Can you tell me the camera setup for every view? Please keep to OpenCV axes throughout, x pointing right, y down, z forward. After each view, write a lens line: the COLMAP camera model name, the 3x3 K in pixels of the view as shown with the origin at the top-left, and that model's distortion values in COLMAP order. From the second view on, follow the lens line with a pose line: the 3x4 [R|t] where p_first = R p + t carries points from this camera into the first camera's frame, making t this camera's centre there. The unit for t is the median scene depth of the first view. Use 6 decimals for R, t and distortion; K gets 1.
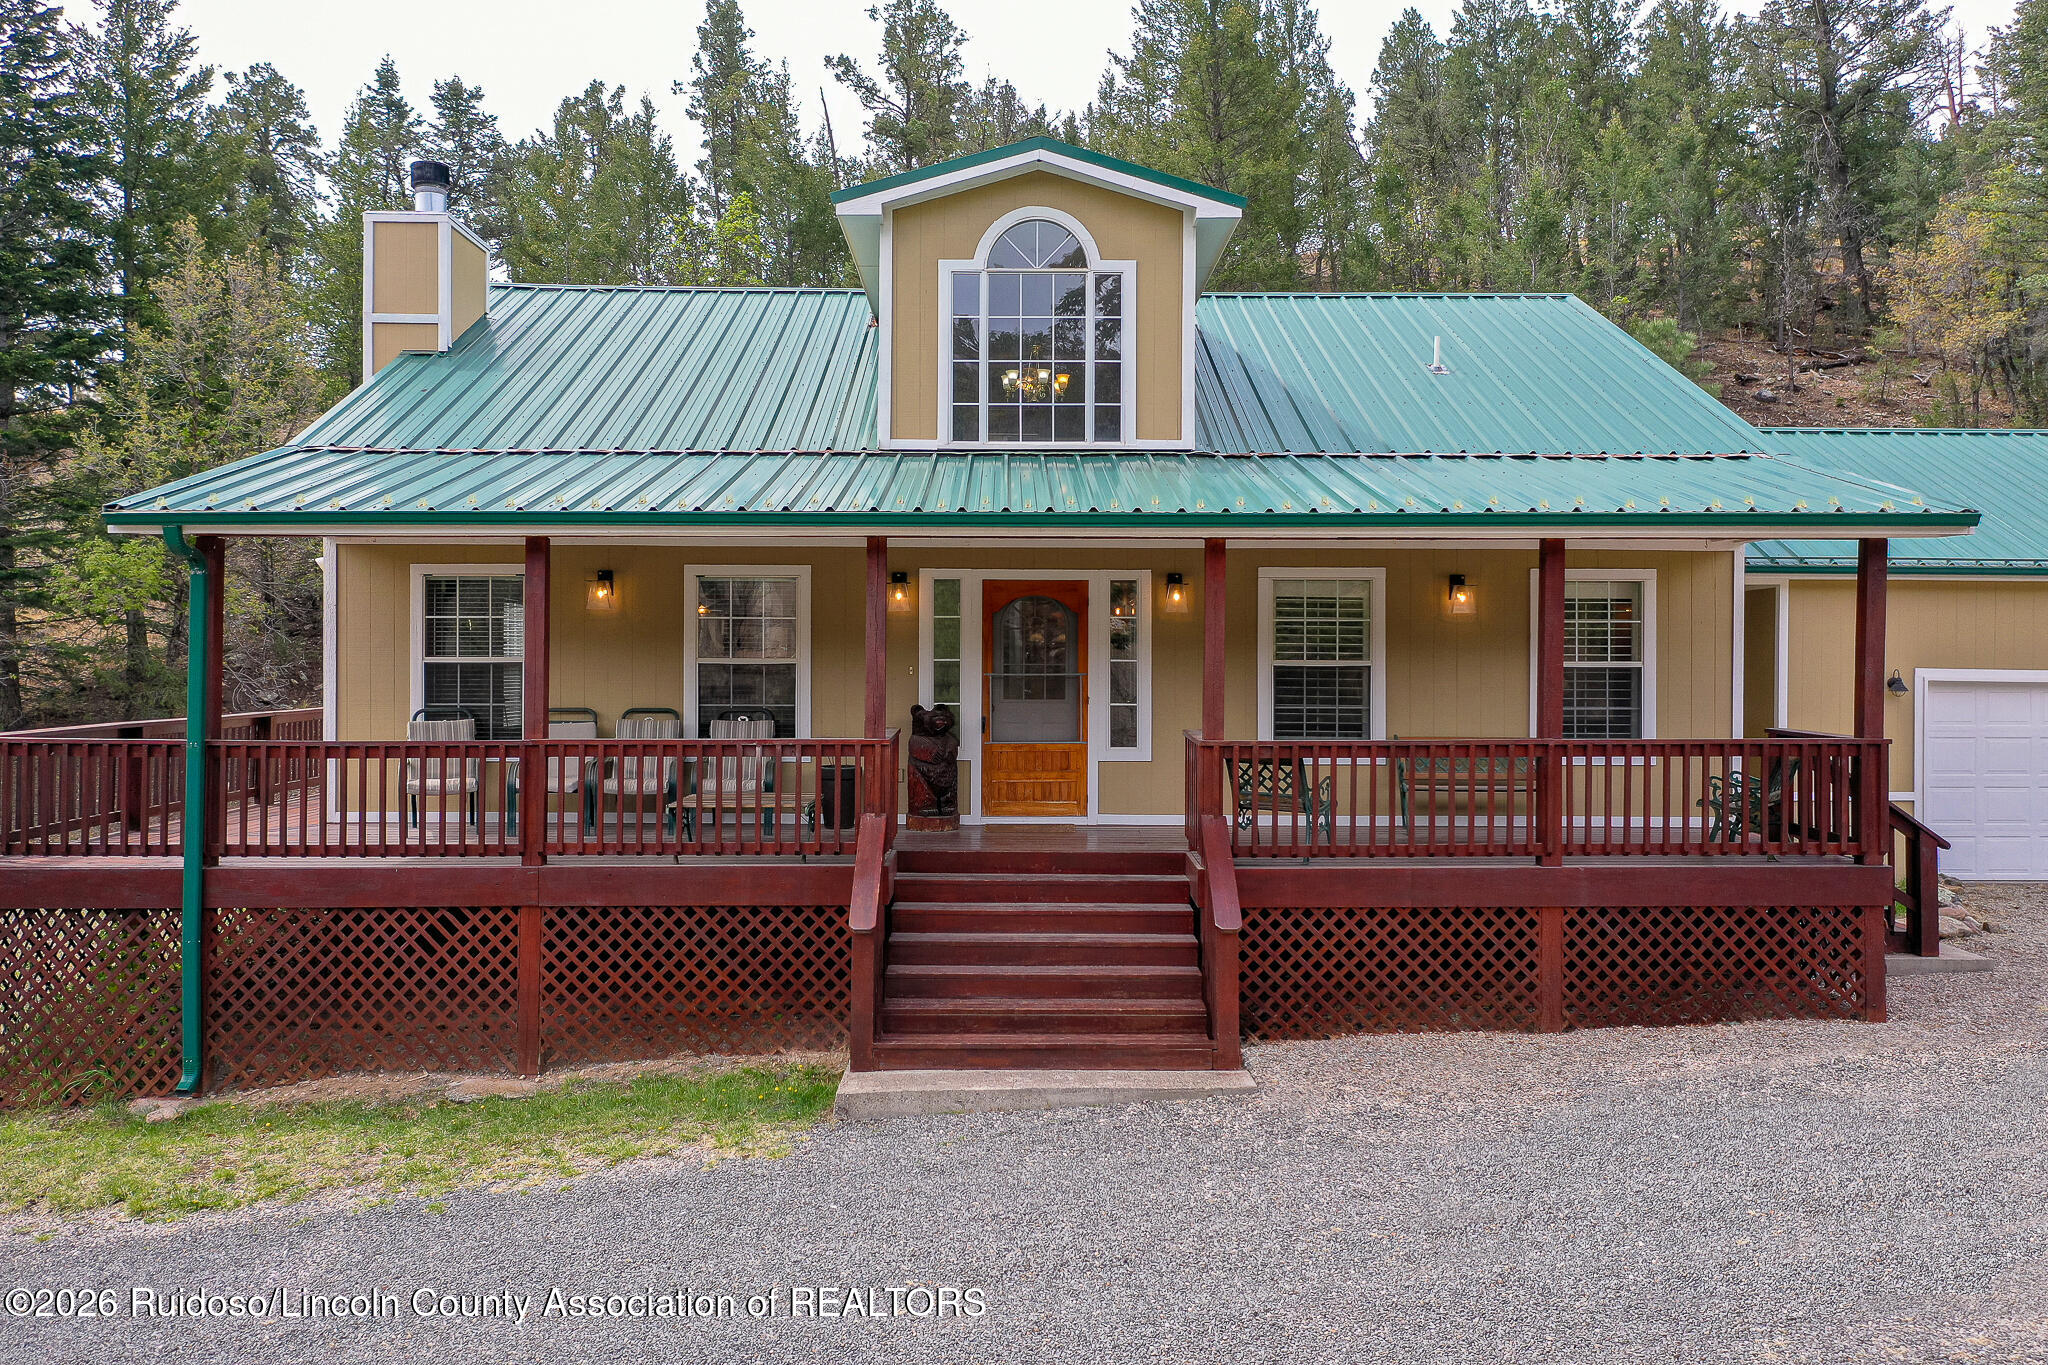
lens RADIAL K [[1624.7, 0, 1024.0], [0, 1624.7, 682.5], [0, 0, 1]] dist [-0.000748, -0.005720]
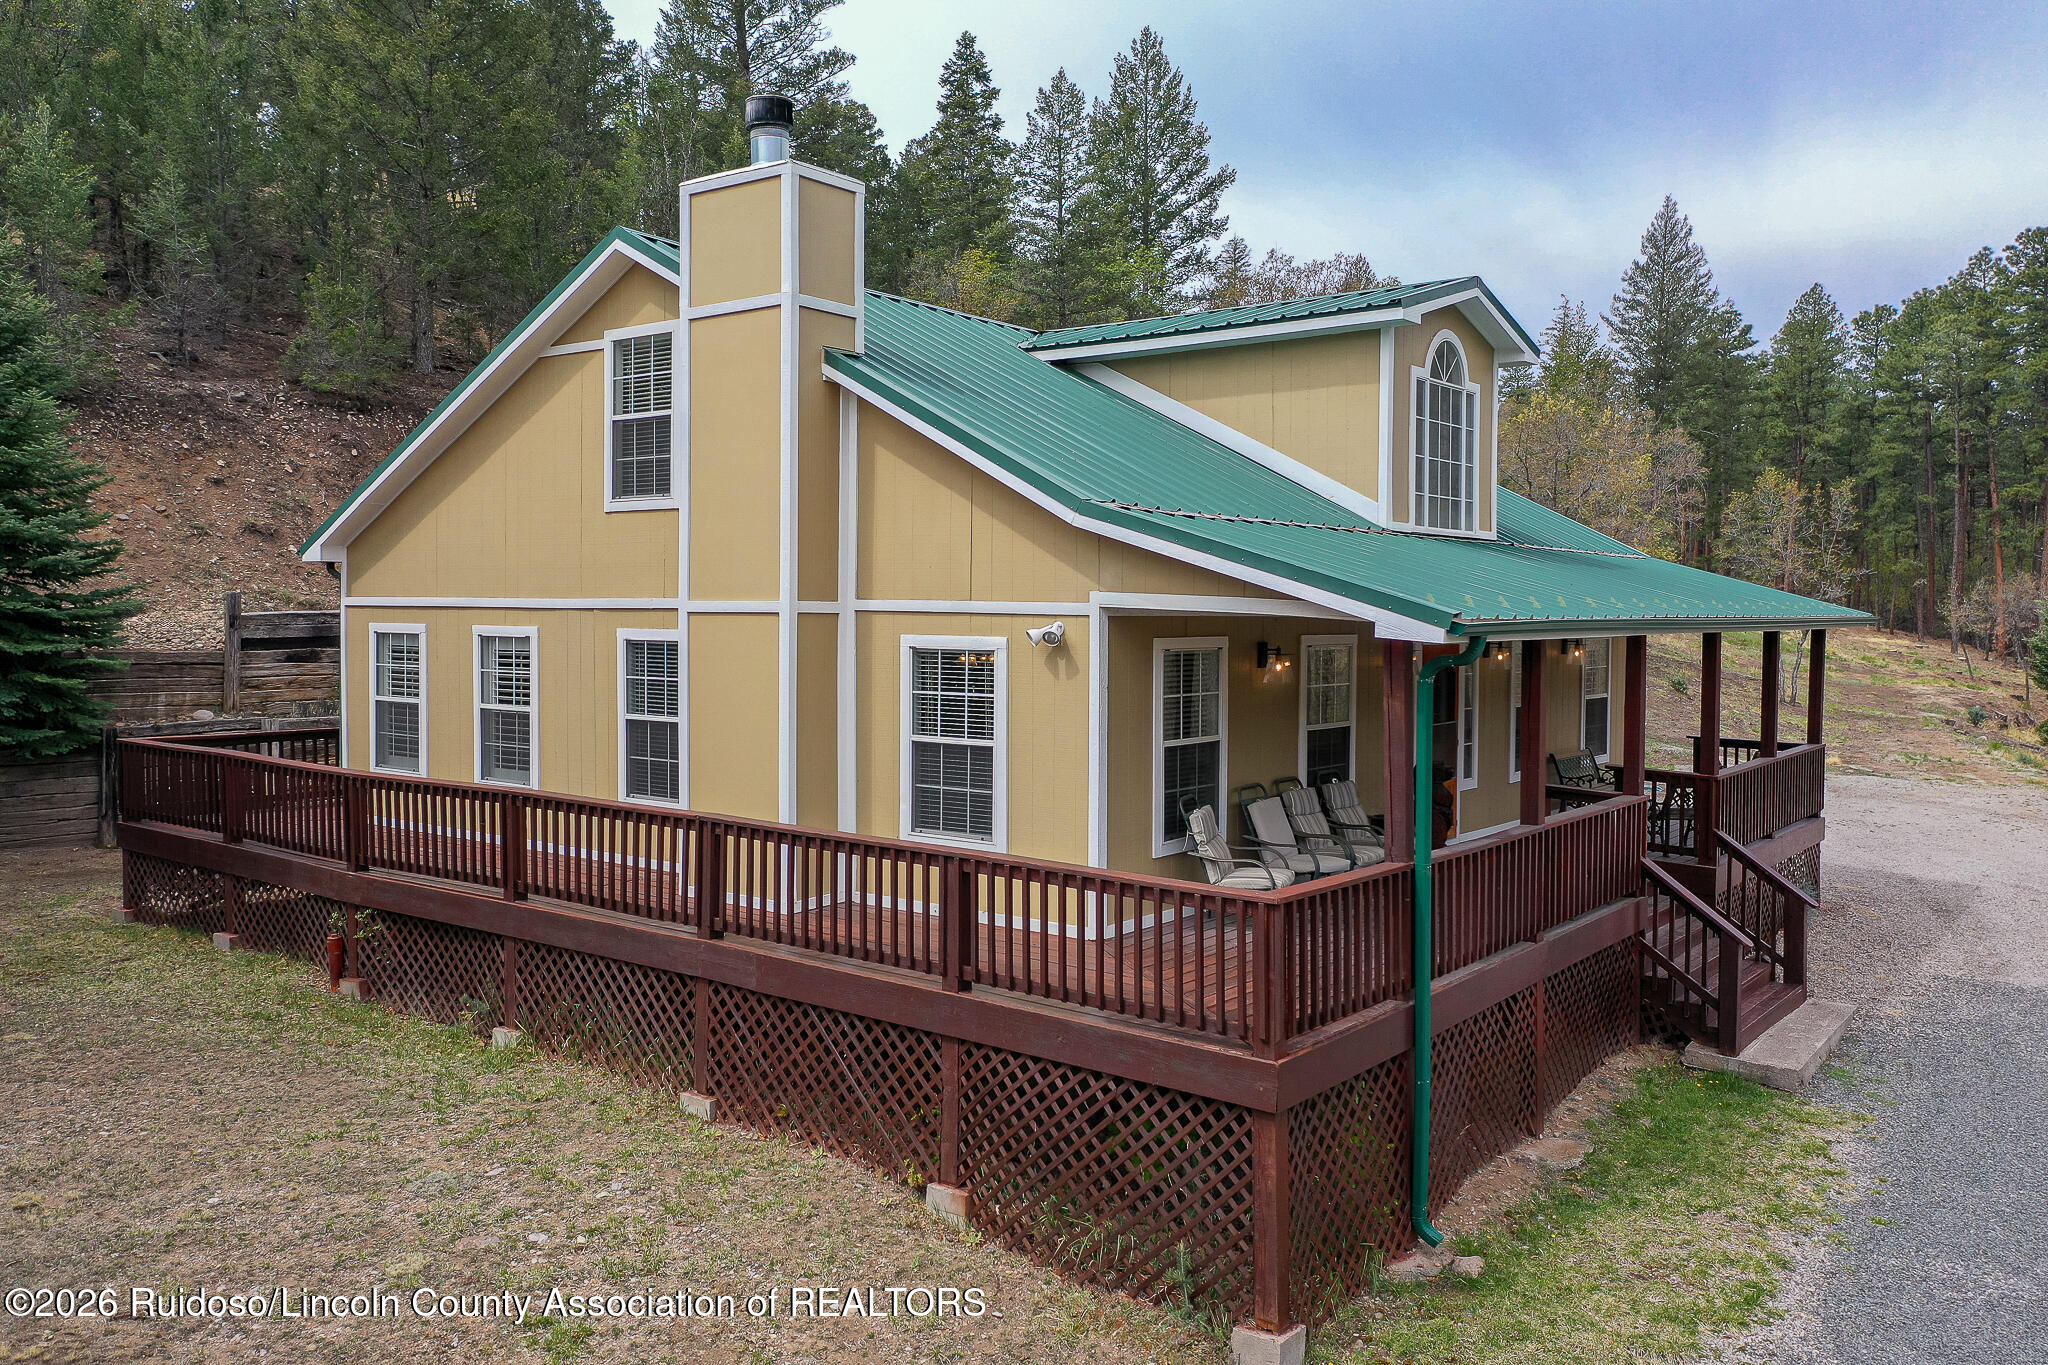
lens RADIAL K [[1624.7, 0, 1024.0], [0, 1624.7, 682.5], [0, 0, 1]] dist [-0.000748, -0.005720]
pose [[0.624366, -0.034482, 0.780371, -1.347611], [-0.000728, 0.998999, 0.044725, -0.106937], [-0.781132, -0.028493, 0.623716, 0.595577]]
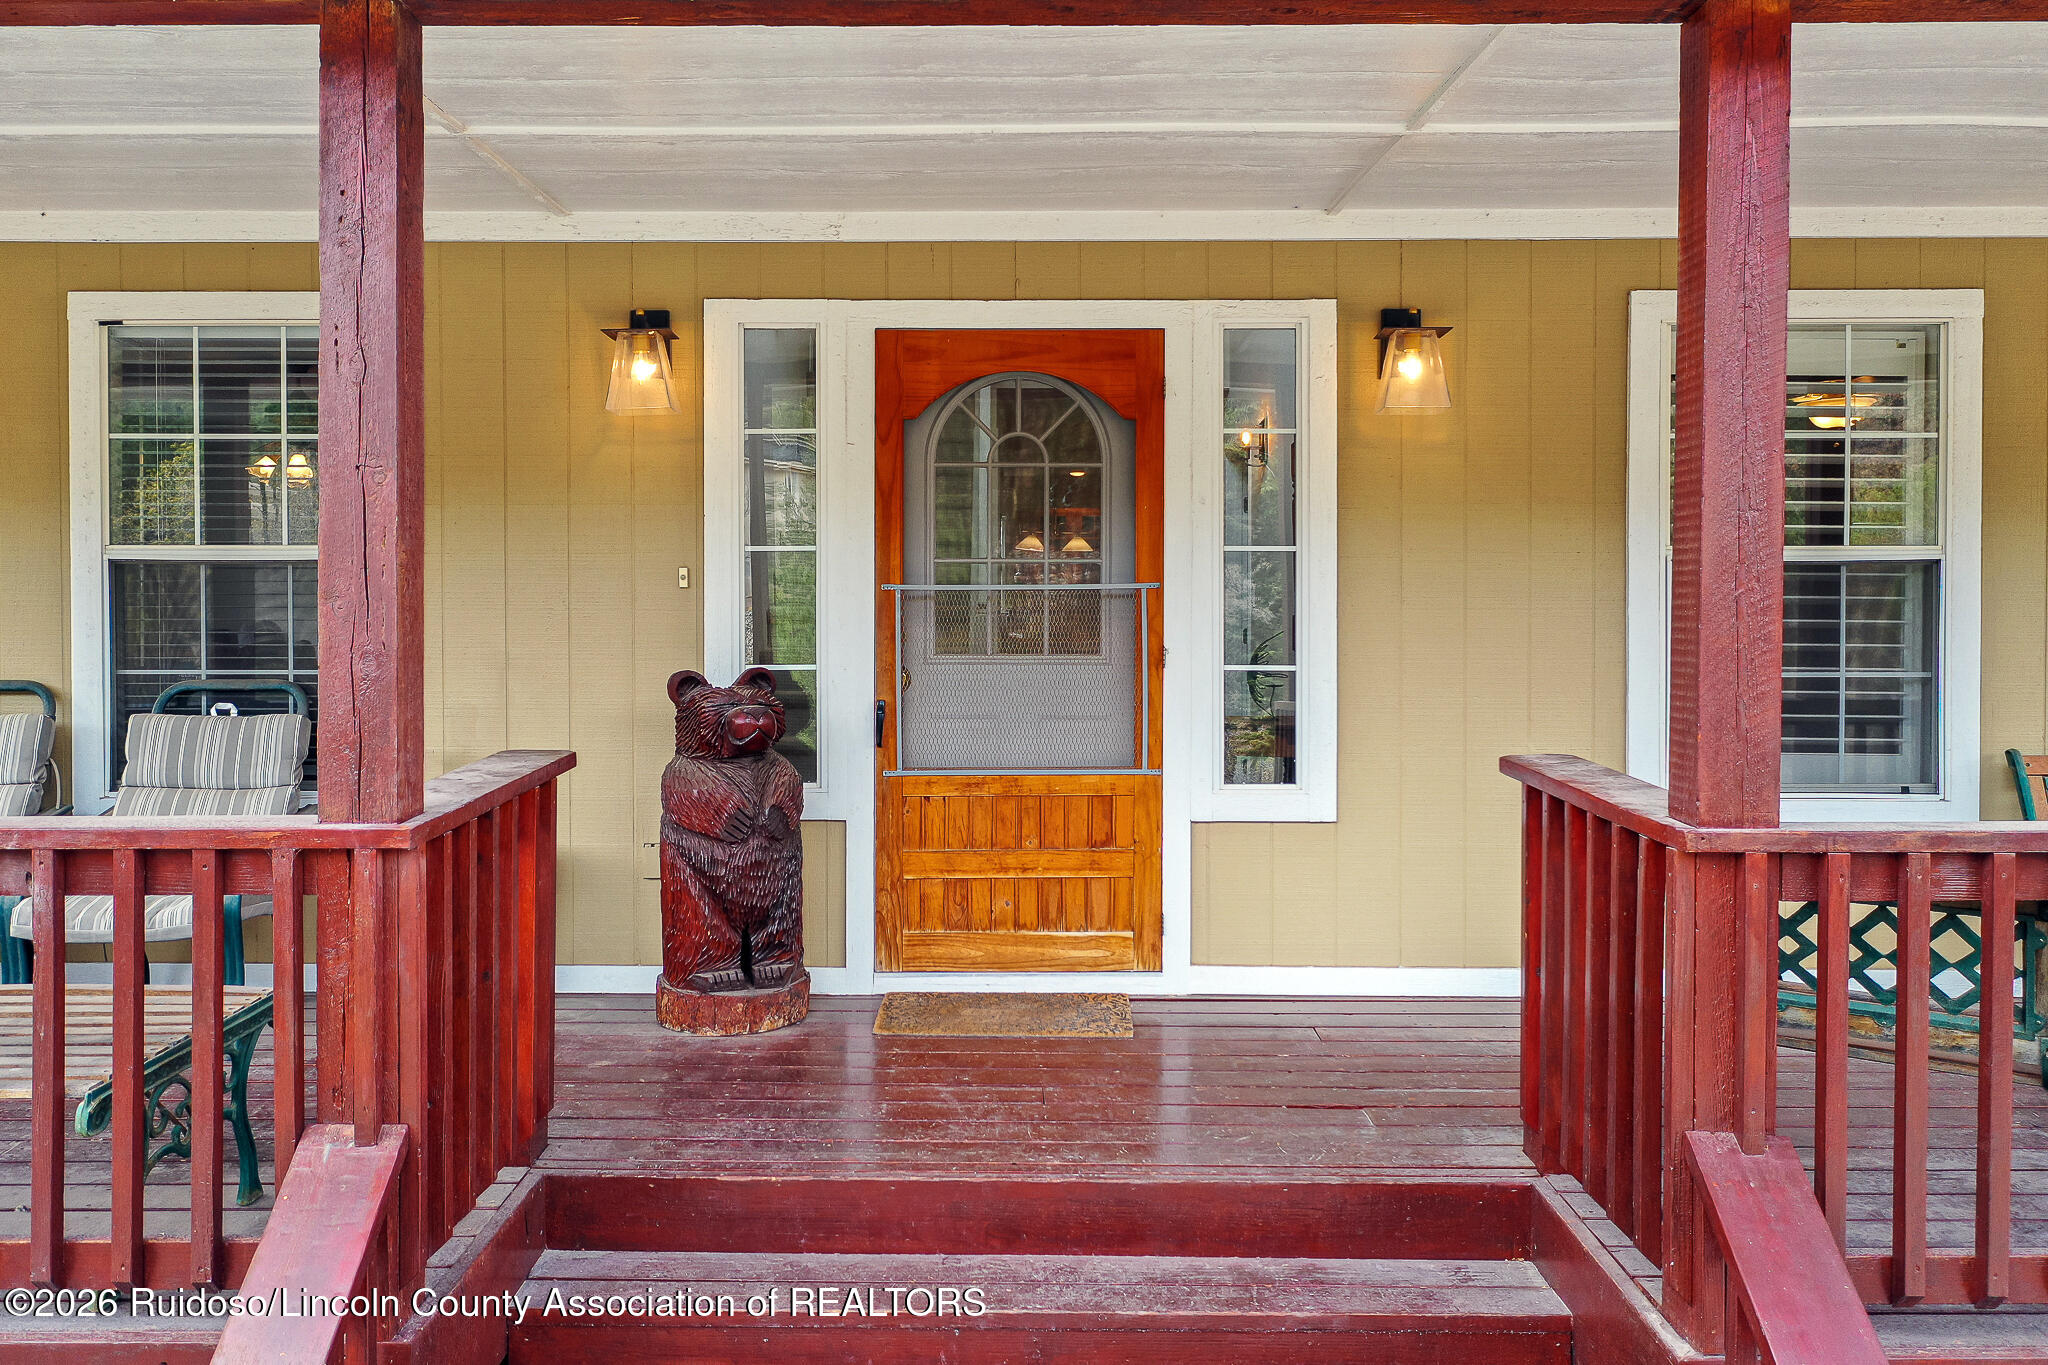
lens RADIAL K [[1701.0, 0, 1024.0], [0, 1701.0, 682.5], [0, 0, 1]] dist [0.003951, 0.001756]
pose [[0.999946, -0.002829, -0.009967, 0.013825], [0.003128, 0.999544, 0.030041, 0.006305], [0.009877, -0.030071, 0.999499, 0.742165]]
